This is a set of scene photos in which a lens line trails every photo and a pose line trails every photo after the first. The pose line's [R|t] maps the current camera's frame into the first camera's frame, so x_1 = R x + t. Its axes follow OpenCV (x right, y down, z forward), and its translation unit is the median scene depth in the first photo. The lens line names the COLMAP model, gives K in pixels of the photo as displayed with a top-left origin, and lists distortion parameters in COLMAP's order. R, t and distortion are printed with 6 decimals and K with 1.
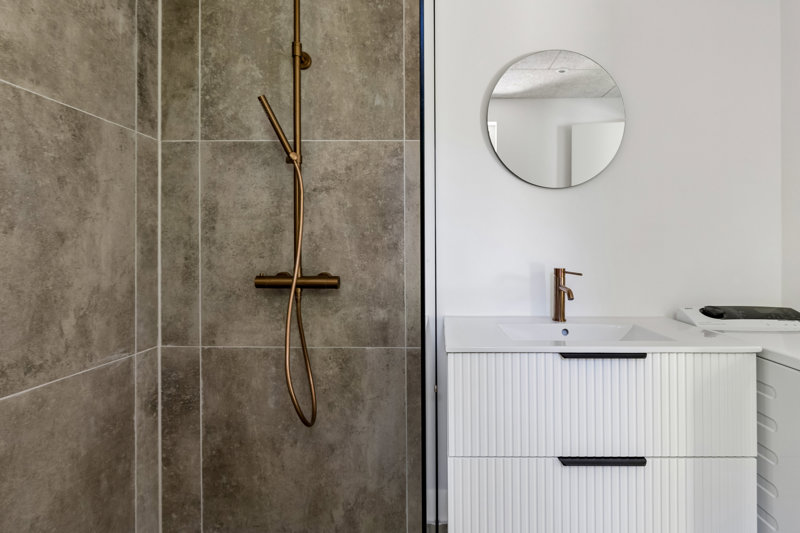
lens RADIAL K [[417.8, 0, 401.7], [0, 417.8, 244.9], [0, 0, 1]] dist [-0.000320, 0.001501]
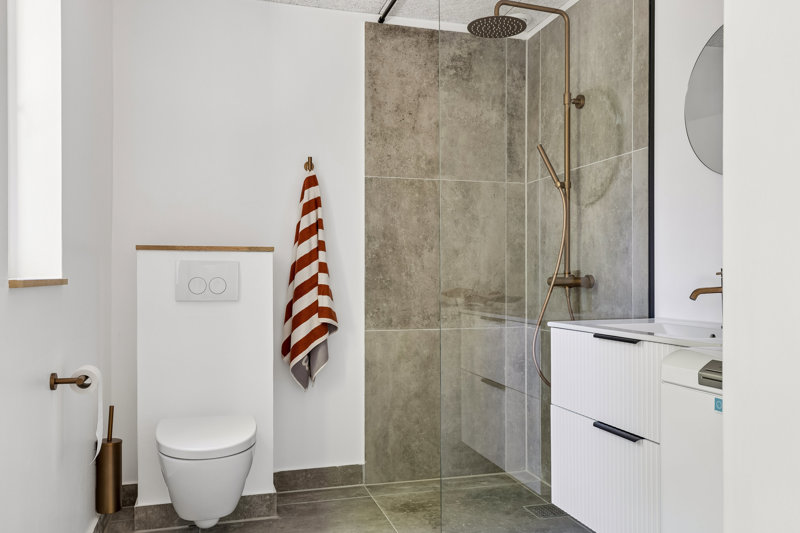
lens RADIAL K [[643.6, 0, 399.9], [0, 643.6, 269.6], [0, 0, 1]] dist [0.002030, 0.001063]
pose [[0.286610, -0.011546, -0.957978, 1.435395], [0.009777, 0.999911, -0.009126, 0.062610], [0.957997, -0.006750, 0.286697, -0.047564]]
